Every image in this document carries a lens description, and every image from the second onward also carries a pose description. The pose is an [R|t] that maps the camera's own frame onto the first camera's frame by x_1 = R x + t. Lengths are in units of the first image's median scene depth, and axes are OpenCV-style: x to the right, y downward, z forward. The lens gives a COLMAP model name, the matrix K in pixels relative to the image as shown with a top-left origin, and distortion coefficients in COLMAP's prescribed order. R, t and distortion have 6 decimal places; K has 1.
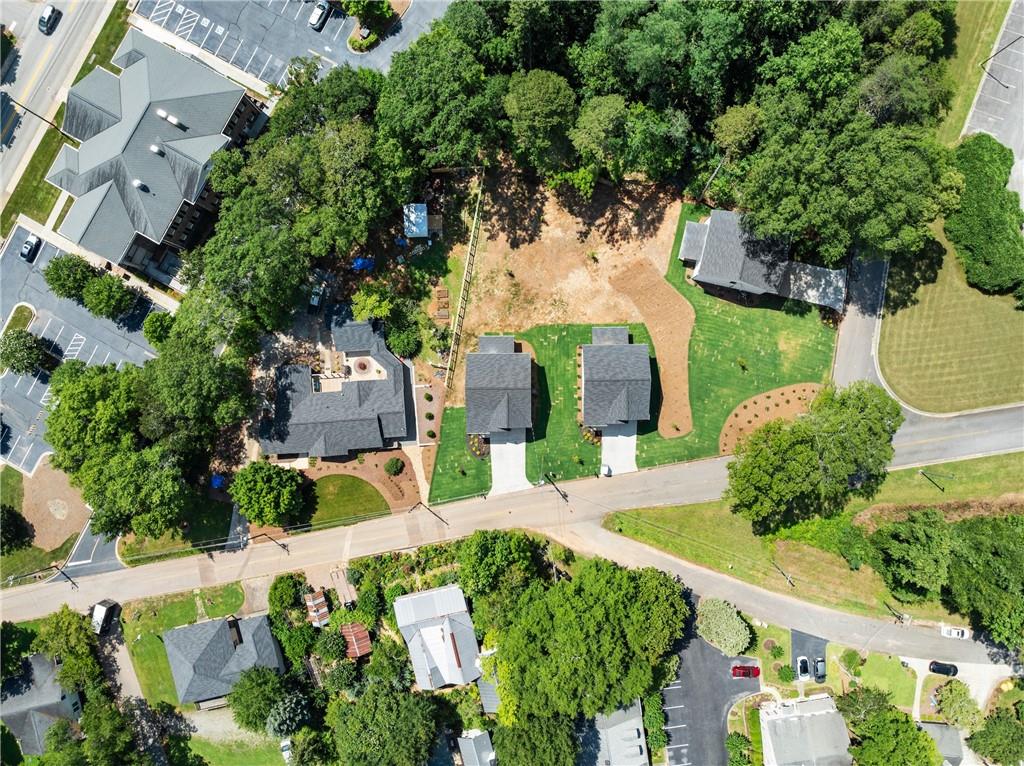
lens RADIAL K [[716.7, 0, 518.0], [0, 716.7, 381.7], [0, 0, 1]] dist [-0.028410, 0.001053]
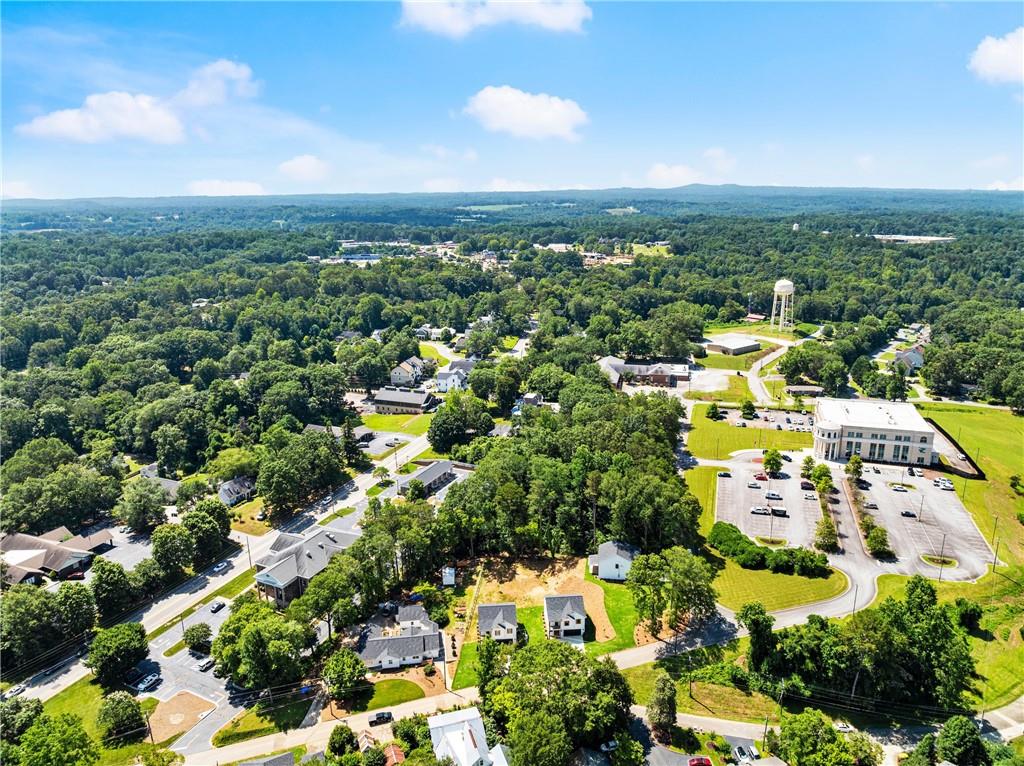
lens RADIAL K [[714.2, 0, 518.5], [0, 714.2, 394.8], [0, 0, 1]] dist [0.002890, 0.000517]
pose [[0.997366, -0.016788, 0.070564, -0.082923], [0.072338, 0.301464, -0.950729, 1.407841], [-0.005311, 0.953330, 0.301885, -0.014126]]
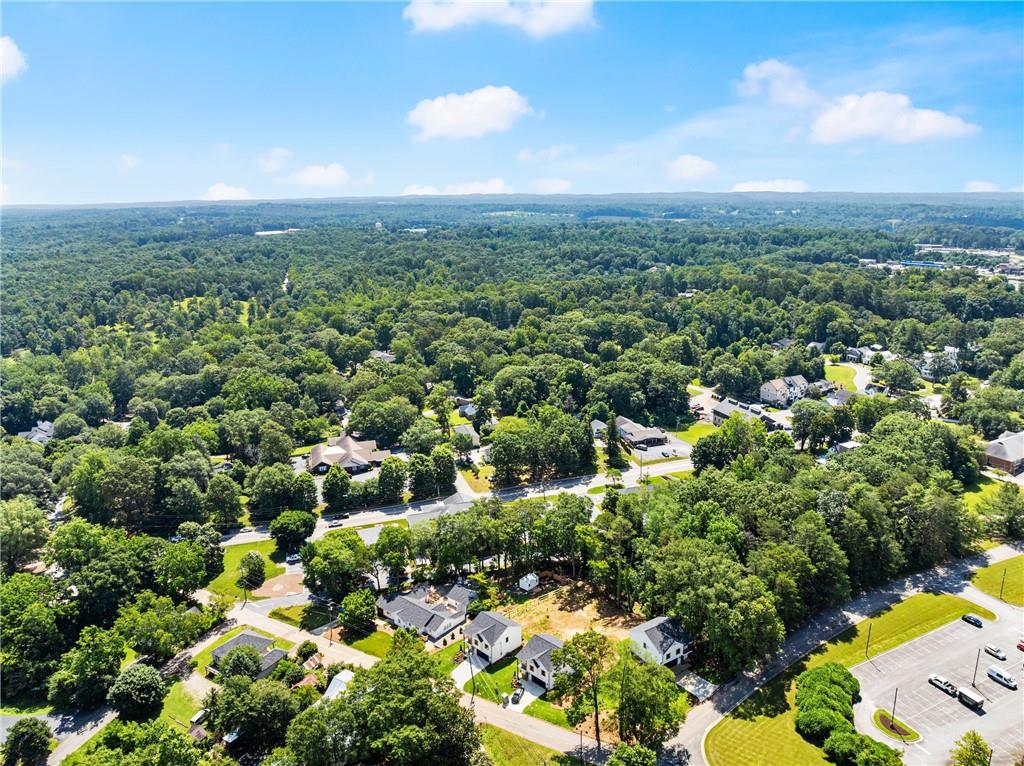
lens RADIAL K [[716.7, 0, 518.0], [0, 716.7, 381.7], [0, 0, 1]] dist [-0.028410, 0.001053]
pose [[0.717190, 0.181586, -0.672804, 0.978368], [-0.696525, 0.217514, -0.683769, 0.936601], [0.022181, 0.959017, 0.282478, -0.015394]]
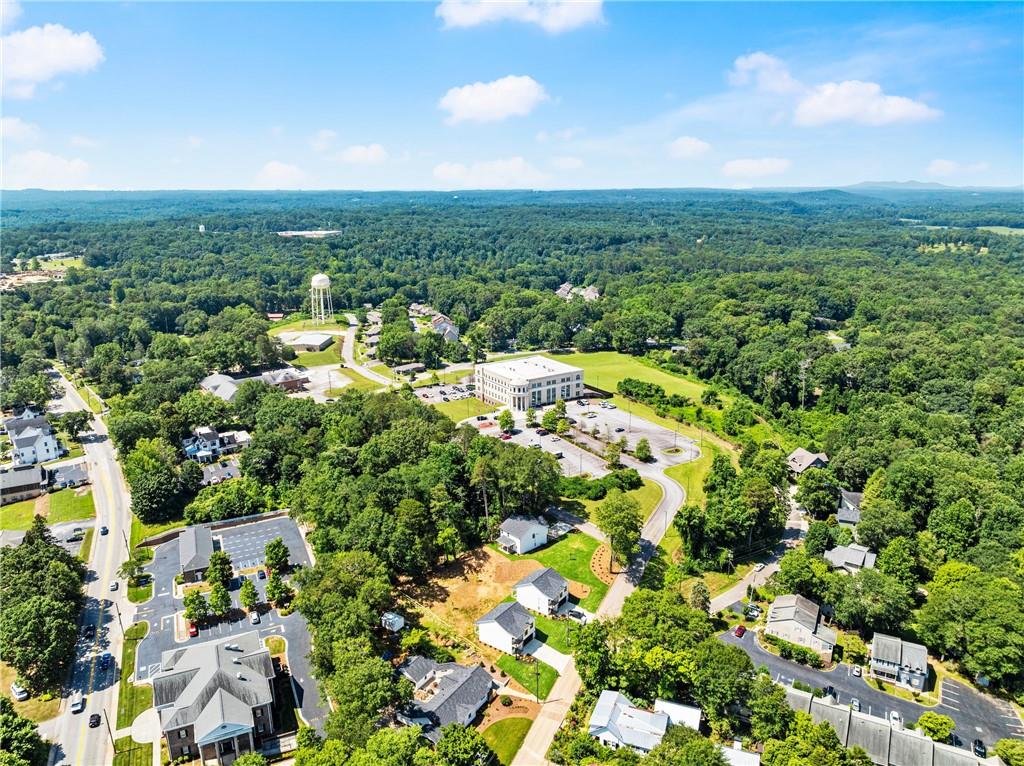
lens RADIAL K [[716.7, 0, 518.0], [0, 716.7, 381.7], [0, 0, 1]] dist [-0.028410, 0.001053]
pose [[0.583349, -0.206090, 0.785641, -1.129786], [0.811922, 0.174219, -0.557162, 0.808719], [-0.022049, 0.962899, 0.268959, 0.034325]]
